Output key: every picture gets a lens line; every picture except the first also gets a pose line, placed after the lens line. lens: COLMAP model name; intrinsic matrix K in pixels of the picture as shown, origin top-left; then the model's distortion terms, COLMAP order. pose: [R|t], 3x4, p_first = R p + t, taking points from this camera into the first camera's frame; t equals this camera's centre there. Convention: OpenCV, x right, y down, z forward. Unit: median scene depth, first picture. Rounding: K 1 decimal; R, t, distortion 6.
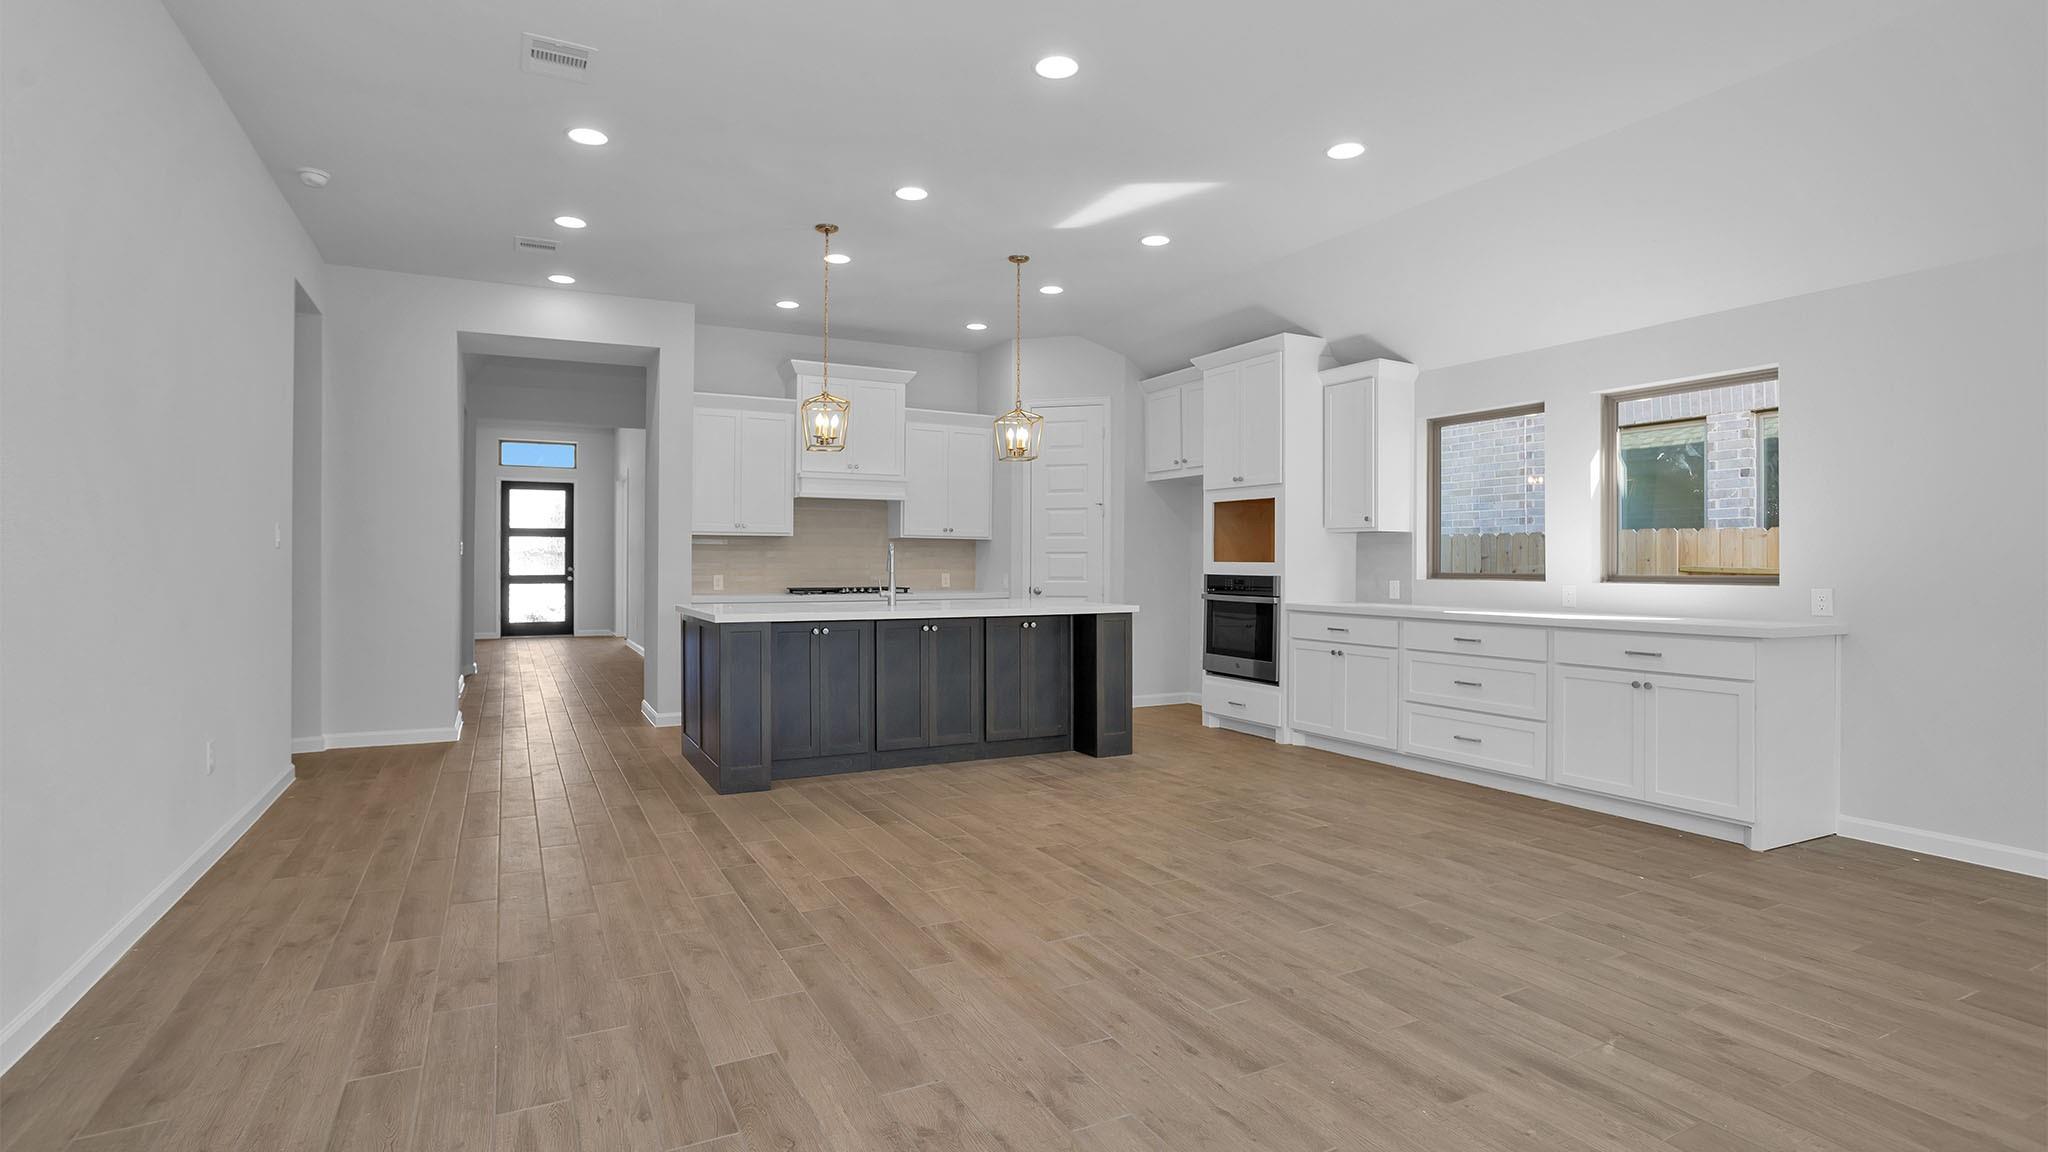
lens RADIAL K [[999.5, 0, 1023.3], [0, 999.5, 568.9], [0, 0, 1]] dist [0.010932, 0.001005]
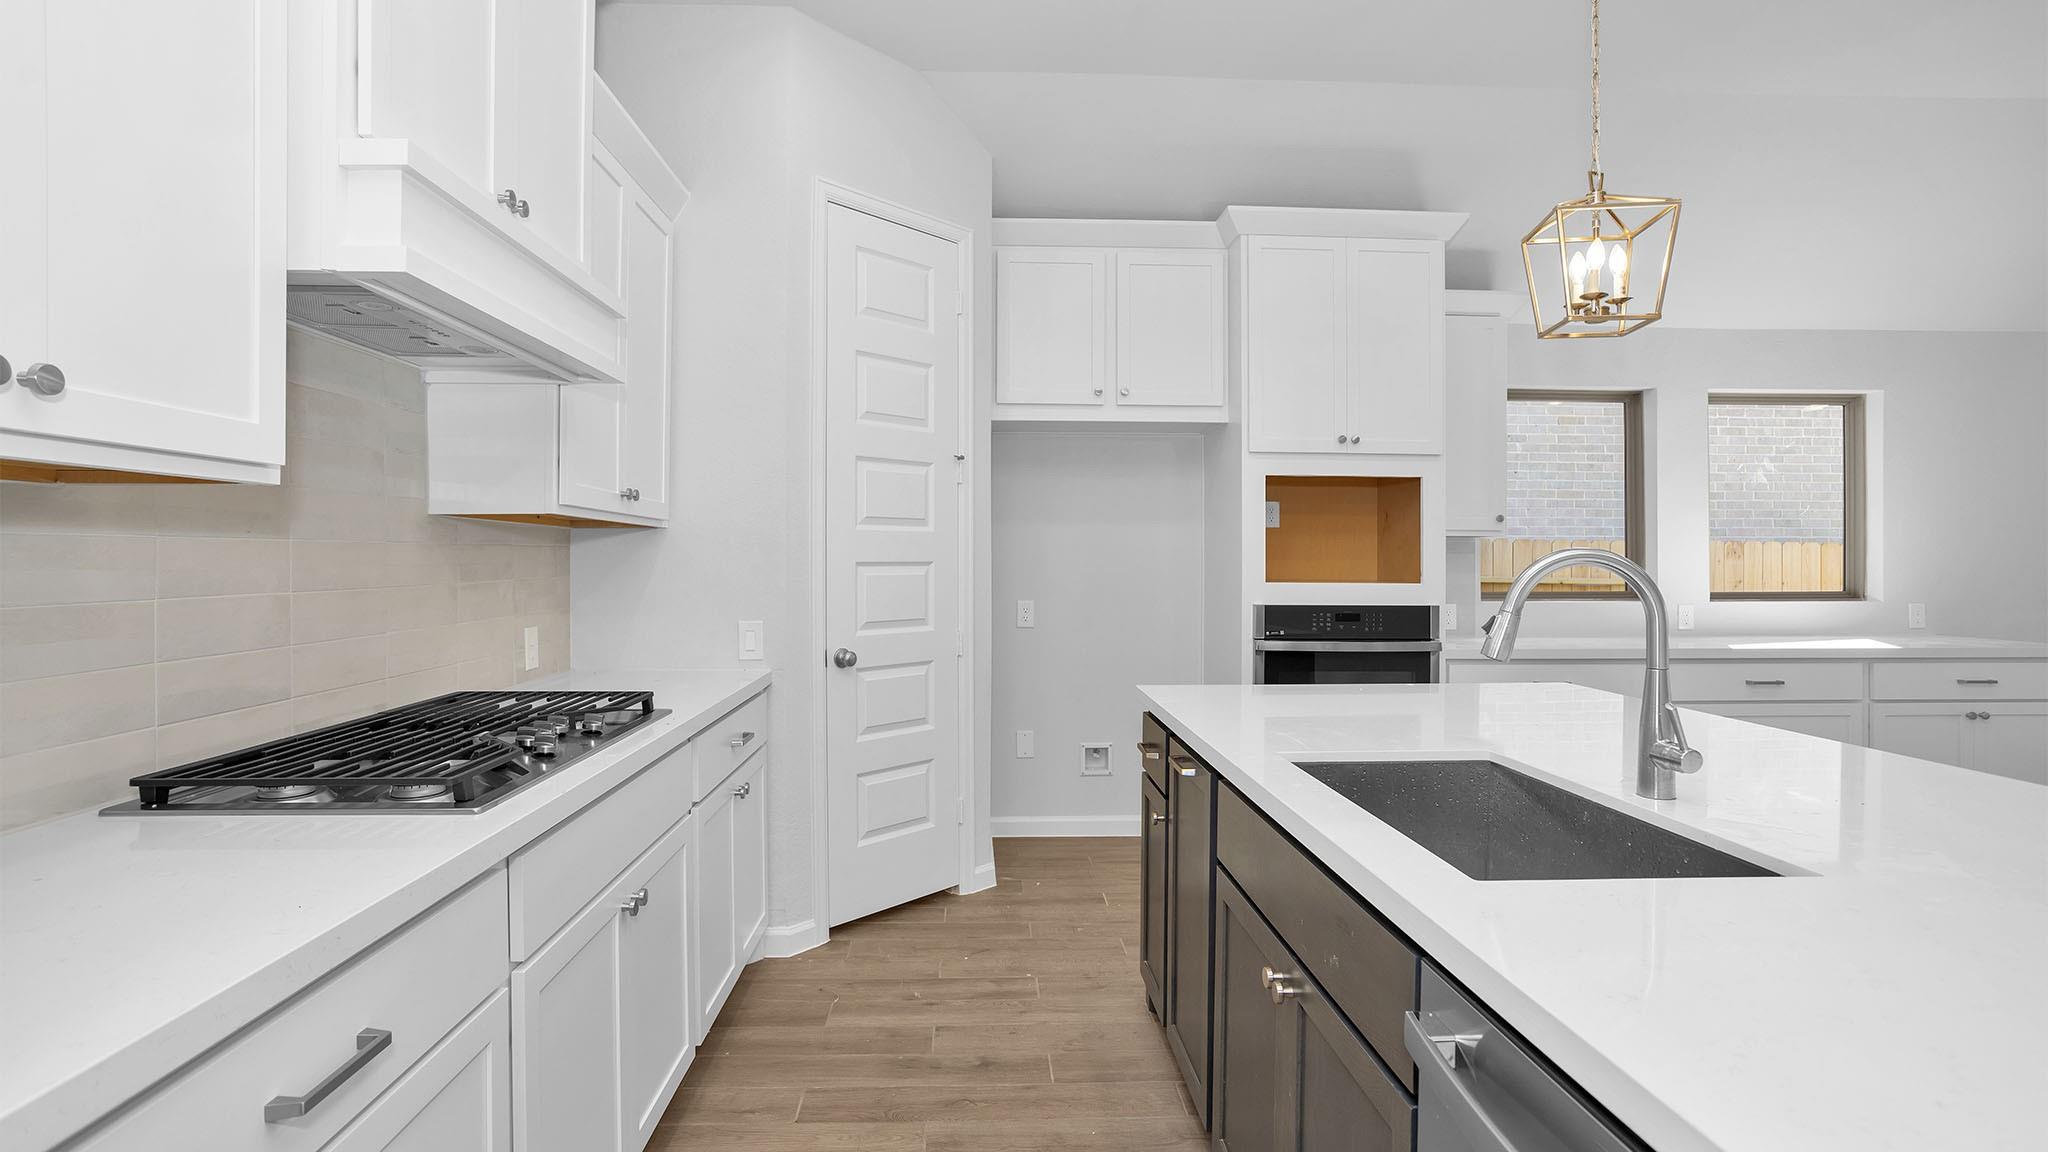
lens RADIAL K [[999.5, 0, 1025.4], [0, 999.5, 566.0], [0, 0, 1]] dist [0.010932, 0.001005]
pose [[0.410860, -0.007764, 0.911665, -0.591708], [0.004464, 0.999969, 0.006504, -0.032333], [-0.911687, 0.001397, 0.410882, 1.411426]]
